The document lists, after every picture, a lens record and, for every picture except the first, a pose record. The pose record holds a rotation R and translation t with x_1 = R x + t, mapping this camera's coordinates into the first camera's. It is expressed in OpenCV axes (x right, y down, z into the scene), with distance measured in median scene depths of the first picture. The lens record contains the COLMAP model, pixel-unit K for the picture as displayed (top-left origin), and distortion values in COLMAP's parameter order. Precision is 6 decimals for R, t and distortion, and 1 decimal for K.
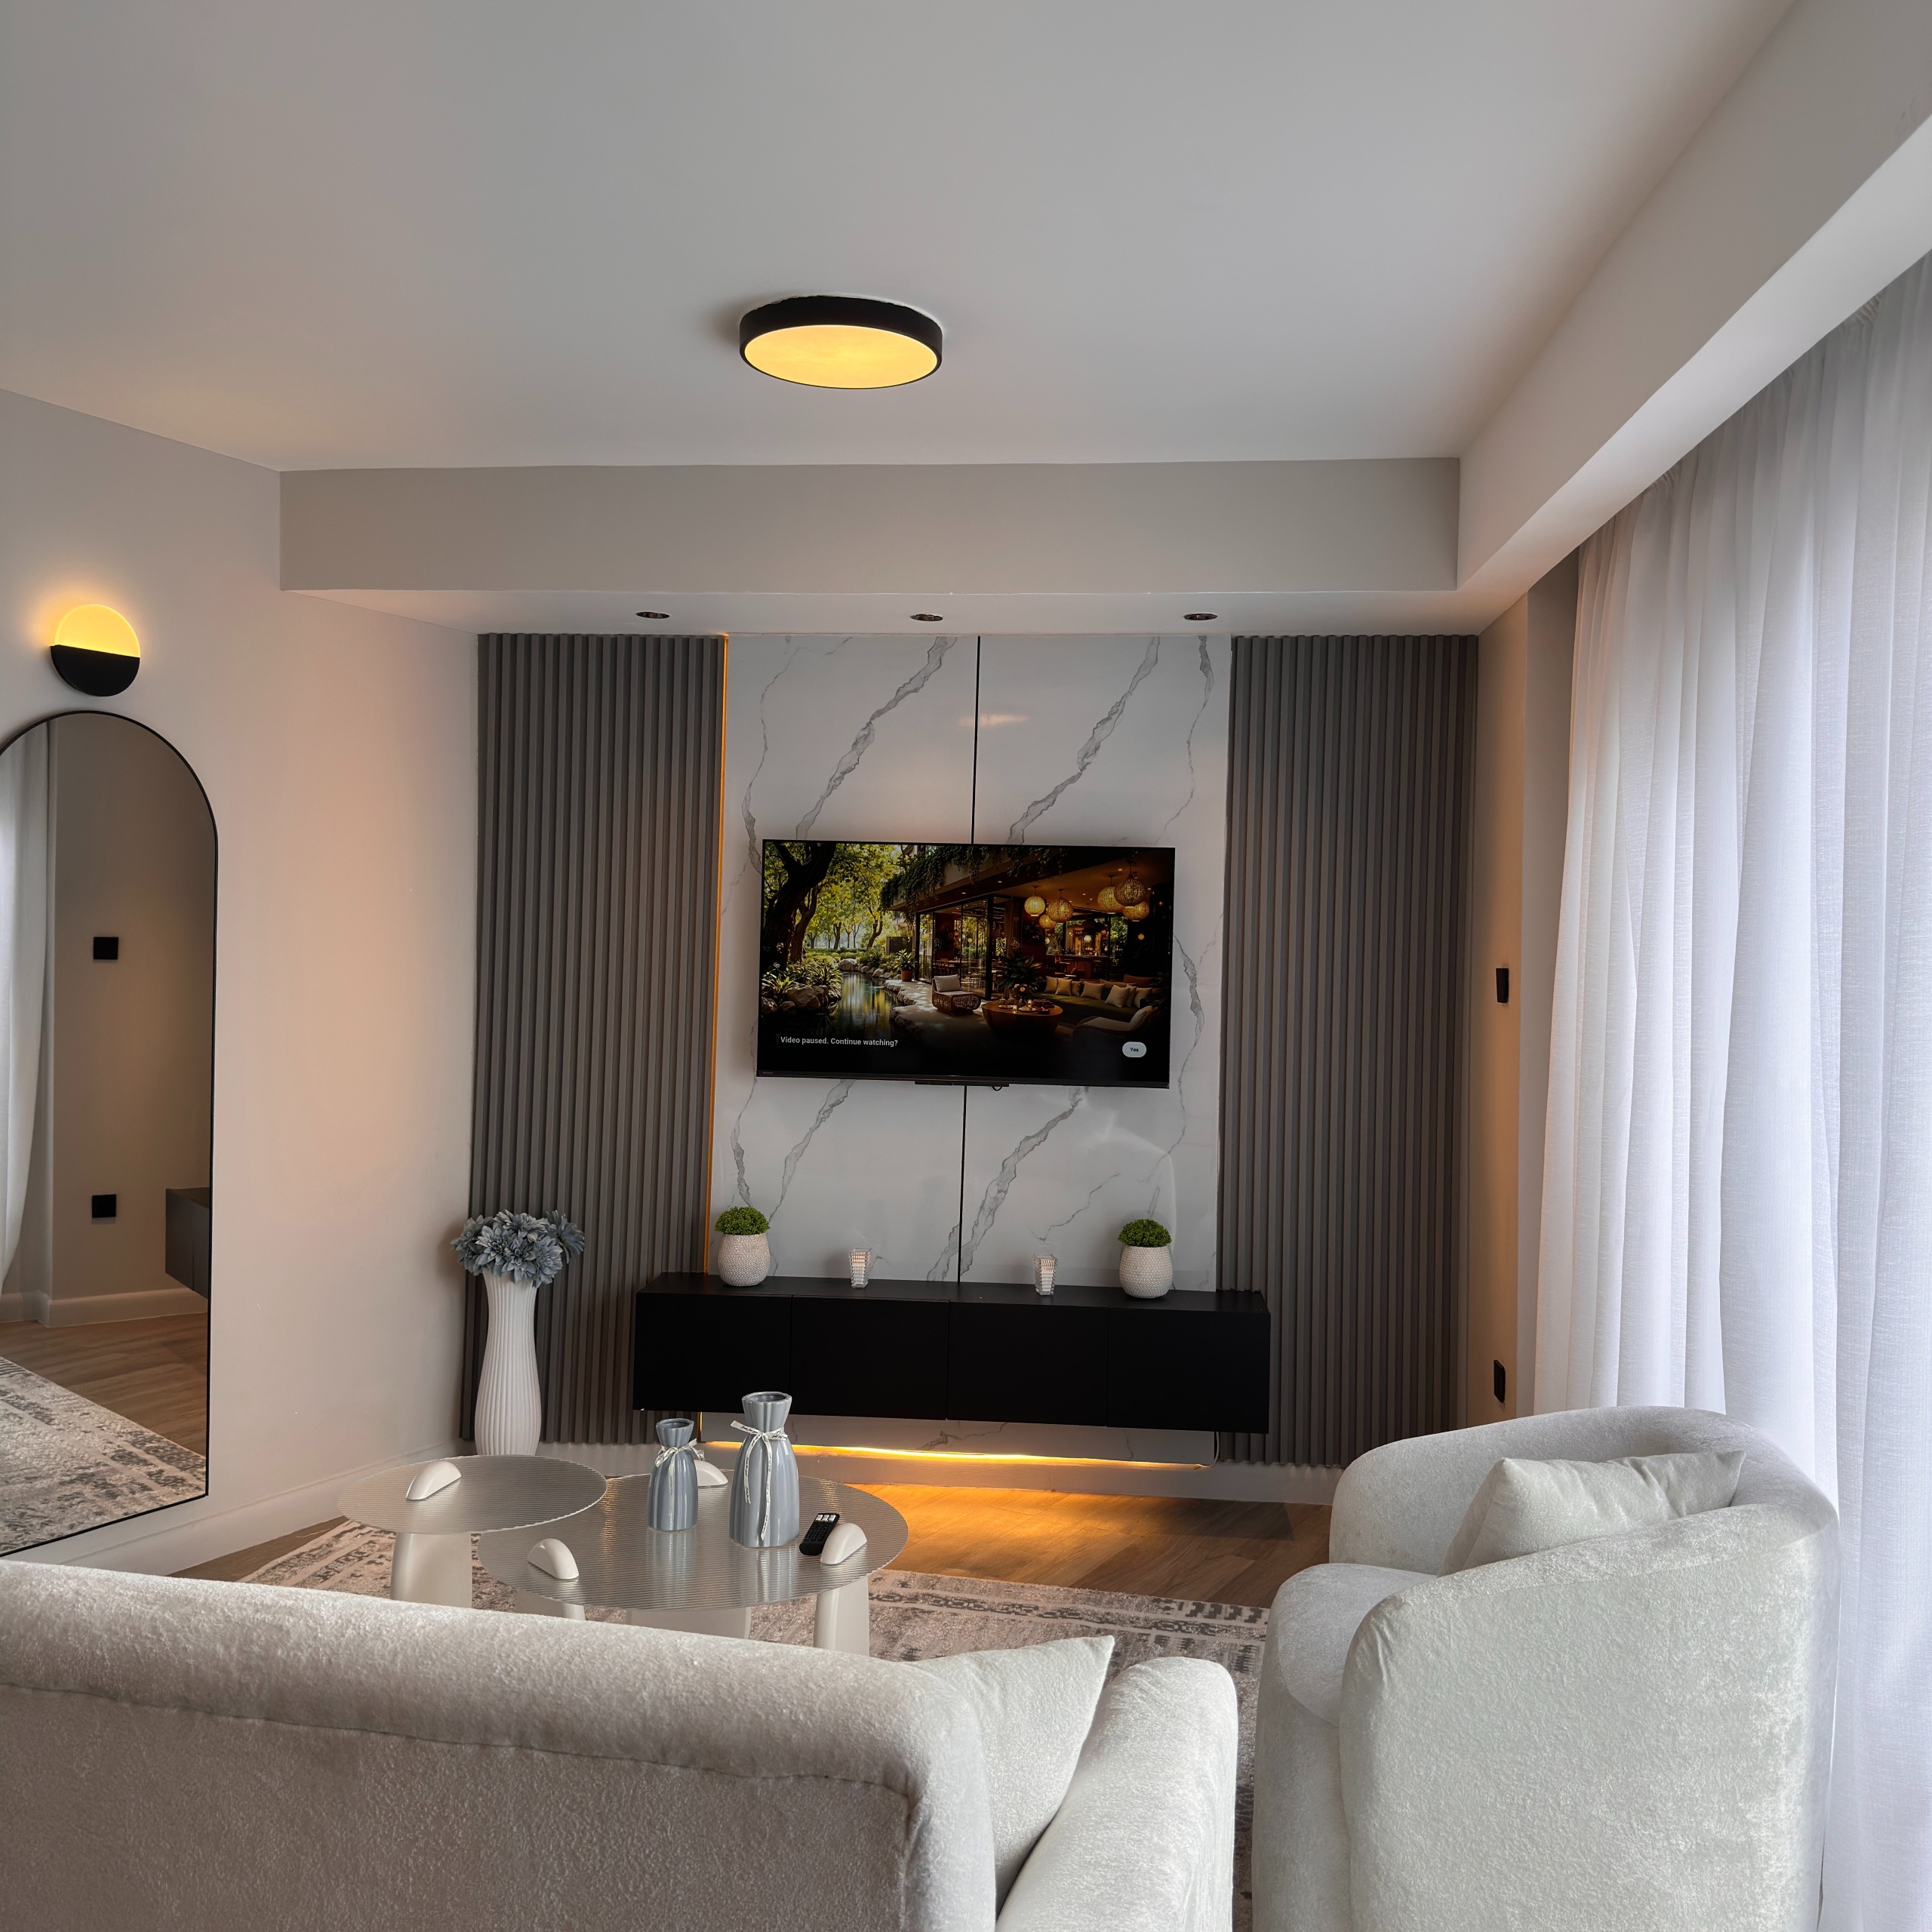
lens RADIAL K [[1840.4, 0, 960.8], [0, 1840.4, 976.2], [0, 0, 1]] dist [0.003174, -0.044547]
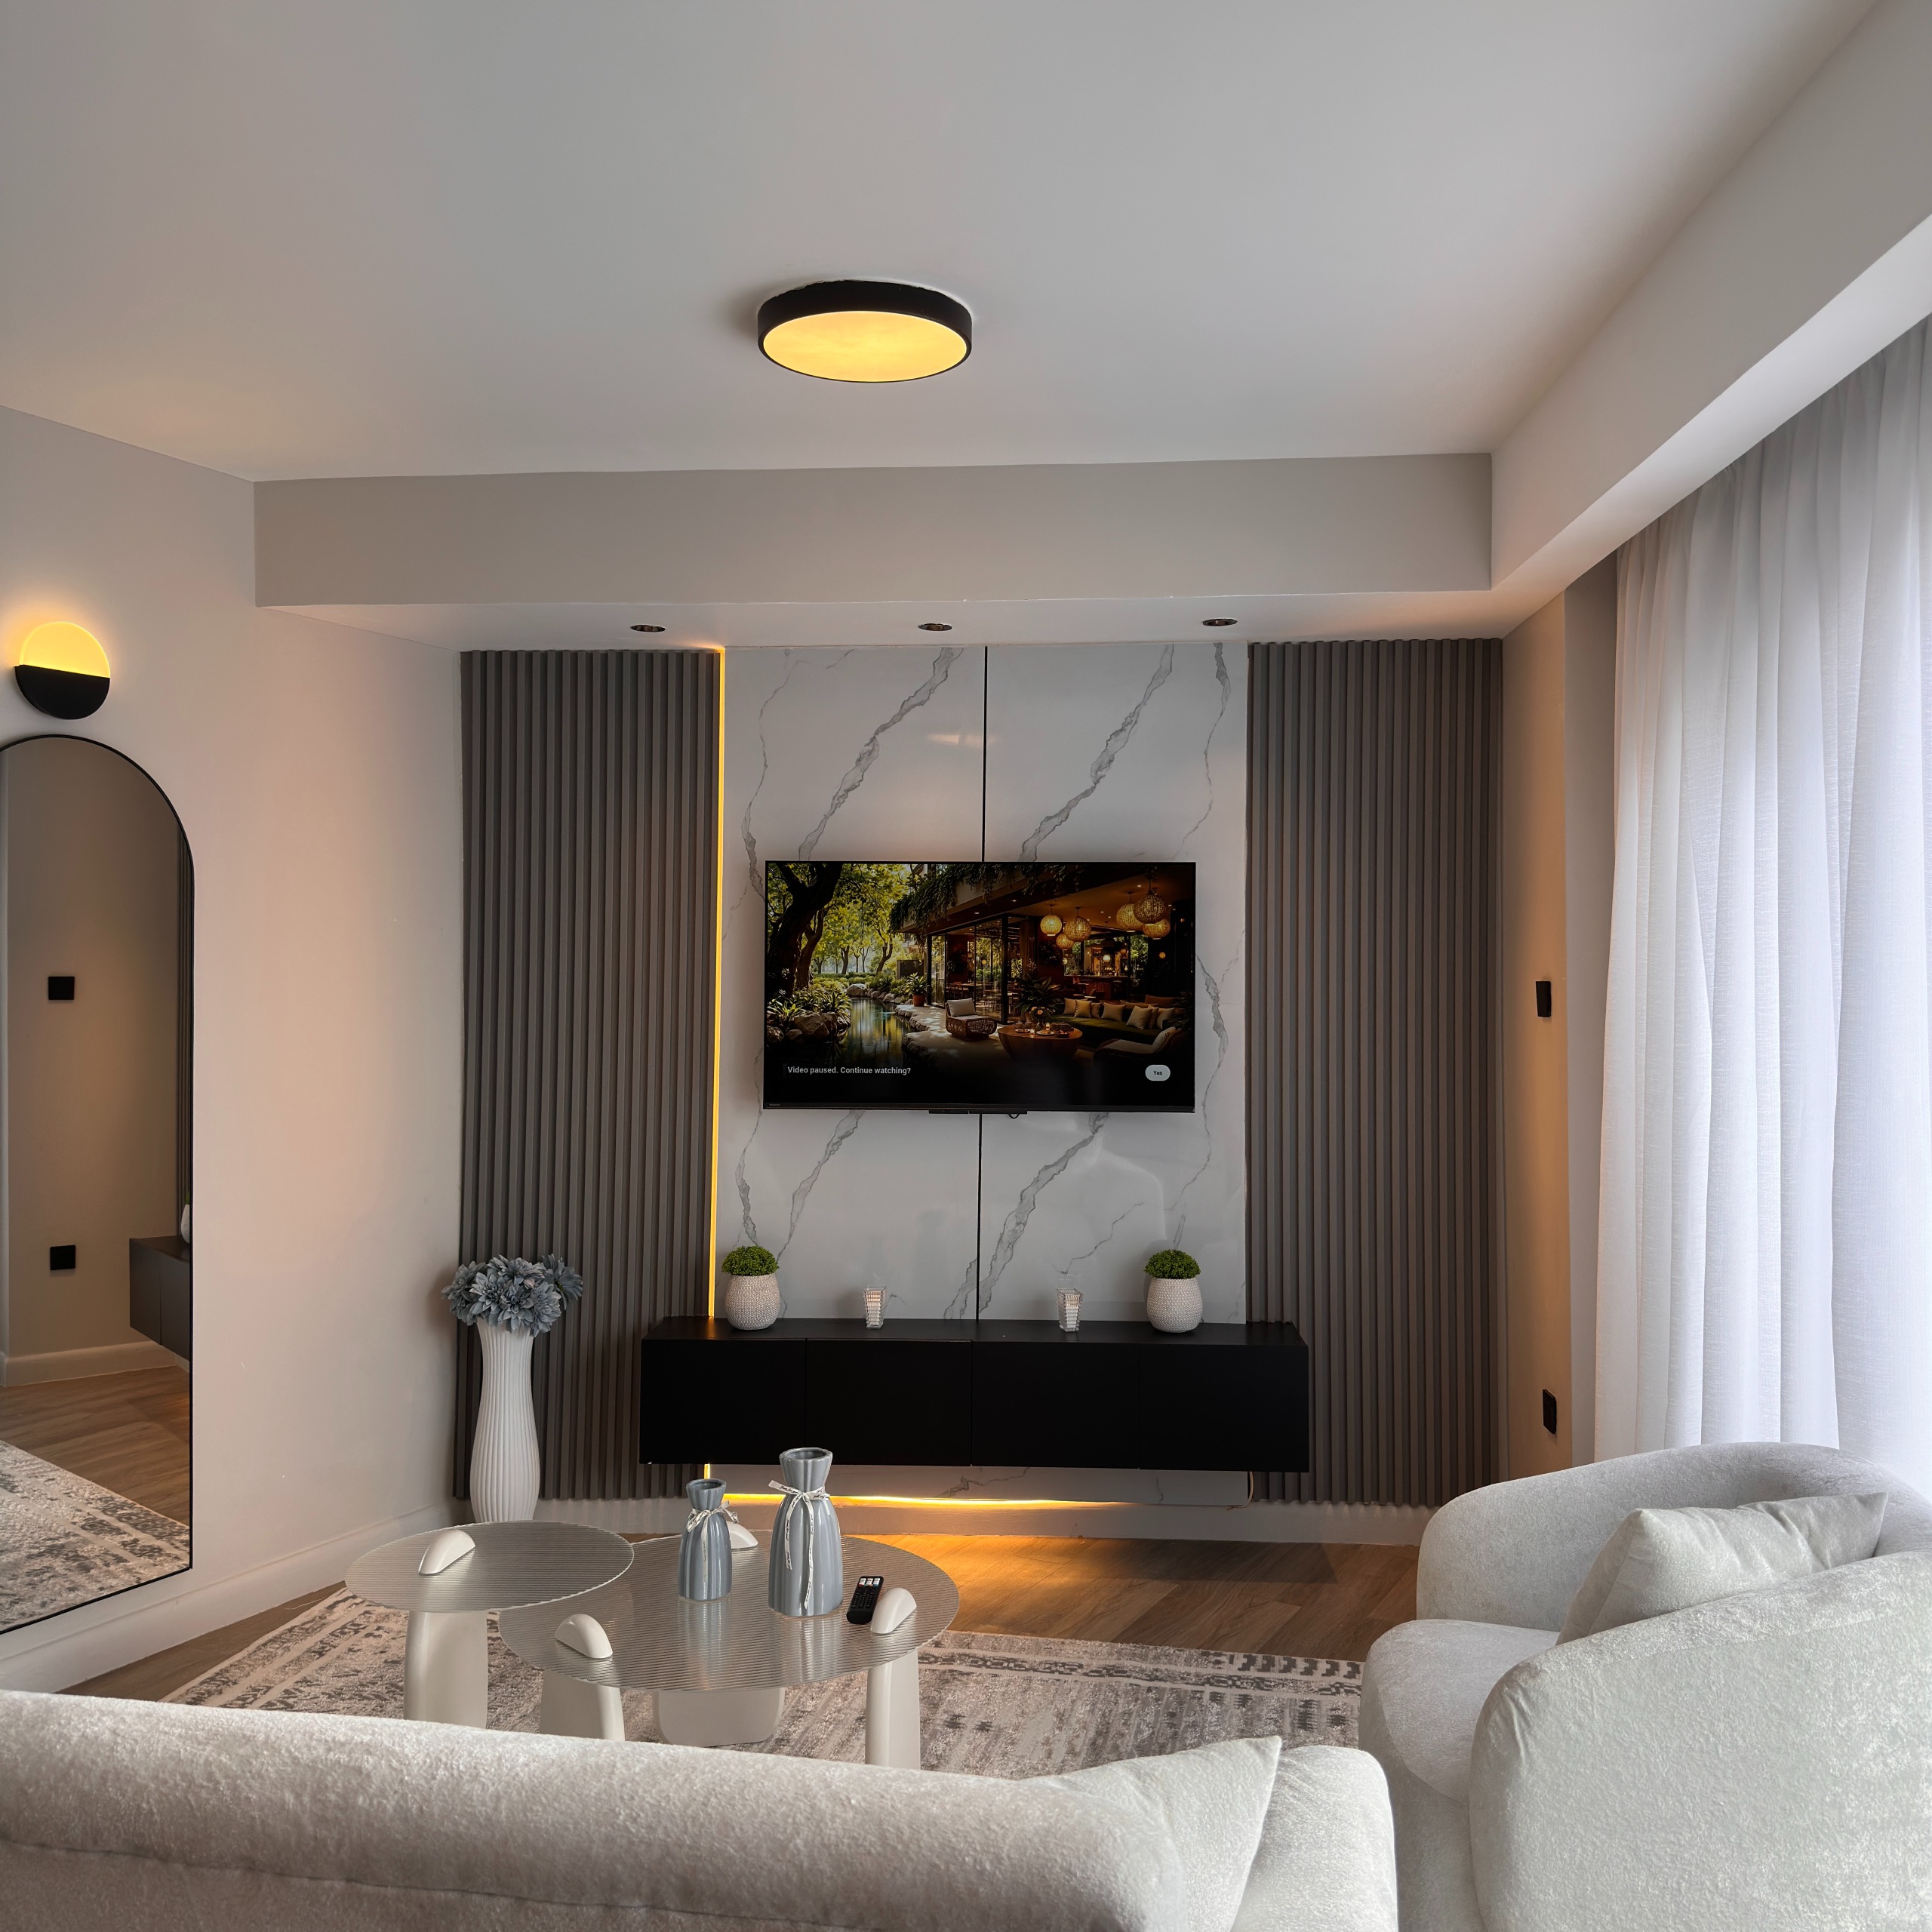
lens RADIAL K [[1852.9, 0, 966.0], [0, 1852.9, 966.0], [0, 0, 1]] dist [-0.005517, -0.021924]
pose [[0.999455, -0.018297, 0.027486, -0.036967], [0.018800, 0.999658, -0.018165, -0.000285], [-0.027144, 0.018672, 0.999457, 0.043204]]
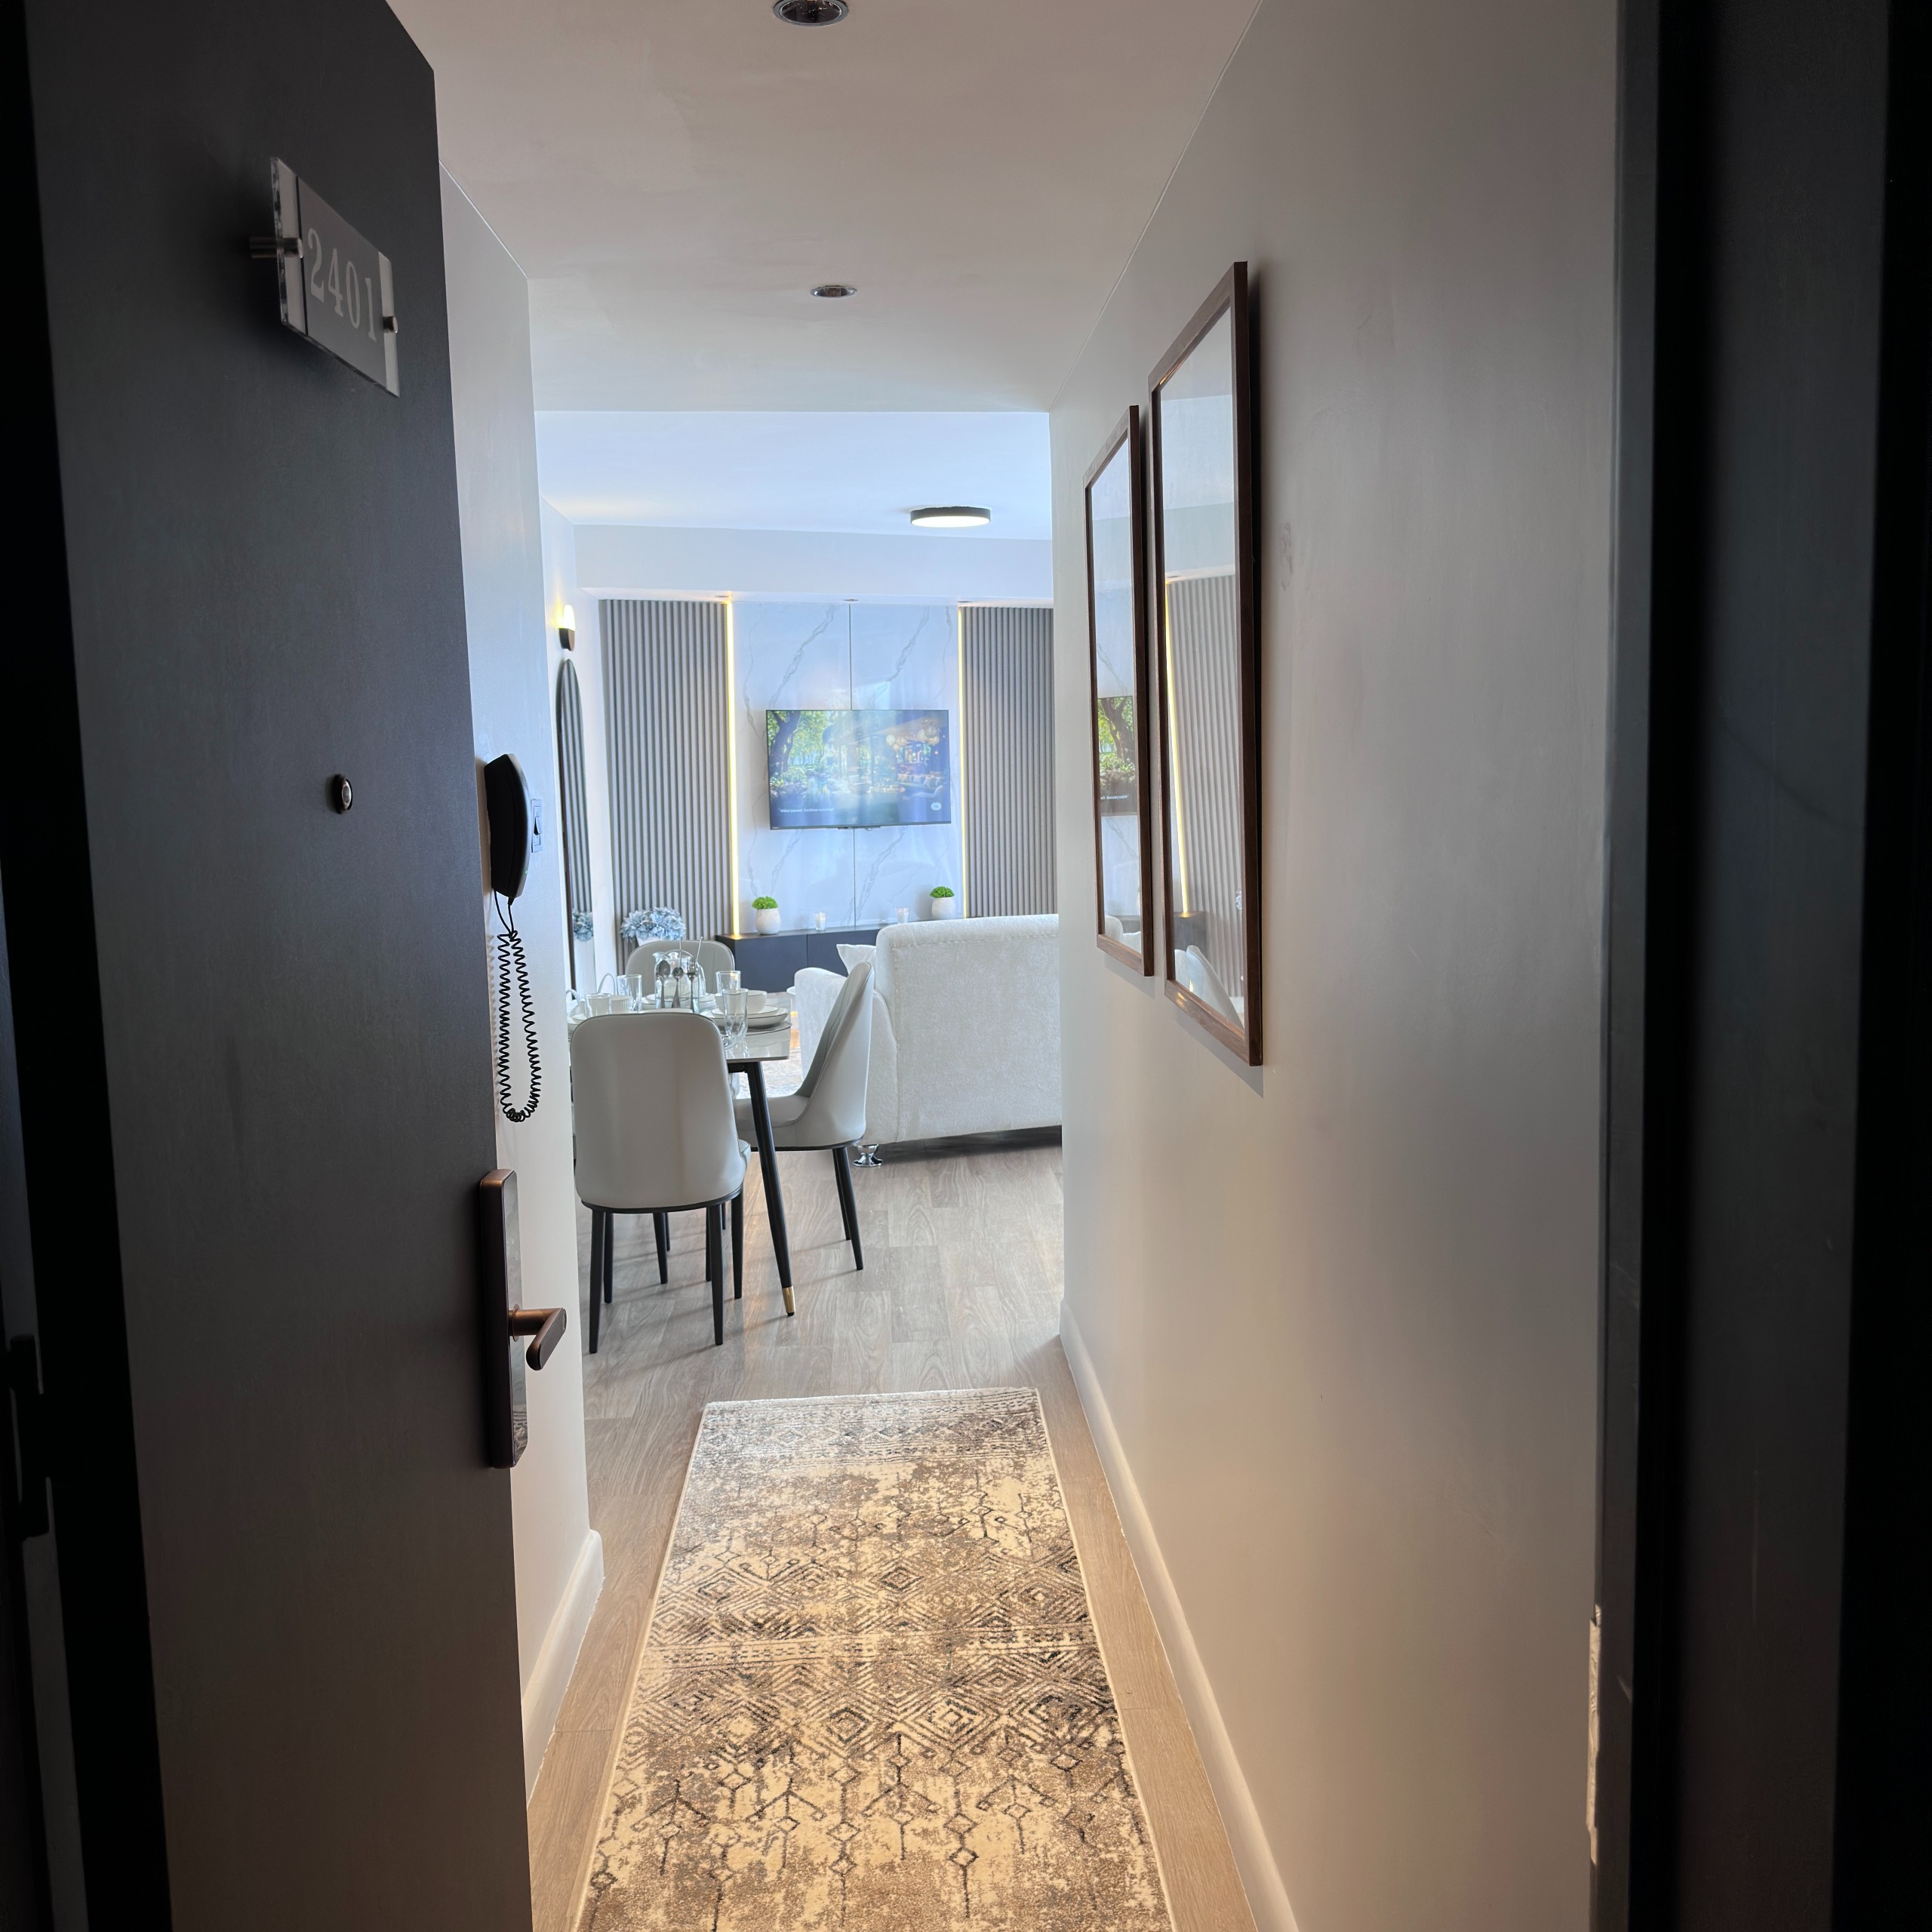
lens RADIAL K [[1840.4, 0, 960.8], [0, 1840.4, 976.2], [0, 0, 1]] dist [0.003174, -0.044547]
pose [[0.841717, -0.100777, 0.530431, -1.214015], [0.042967, 0.991813, 0.120254, -0.023376], [-0.538207, -0.078429, 0.839156, -0.956105]]
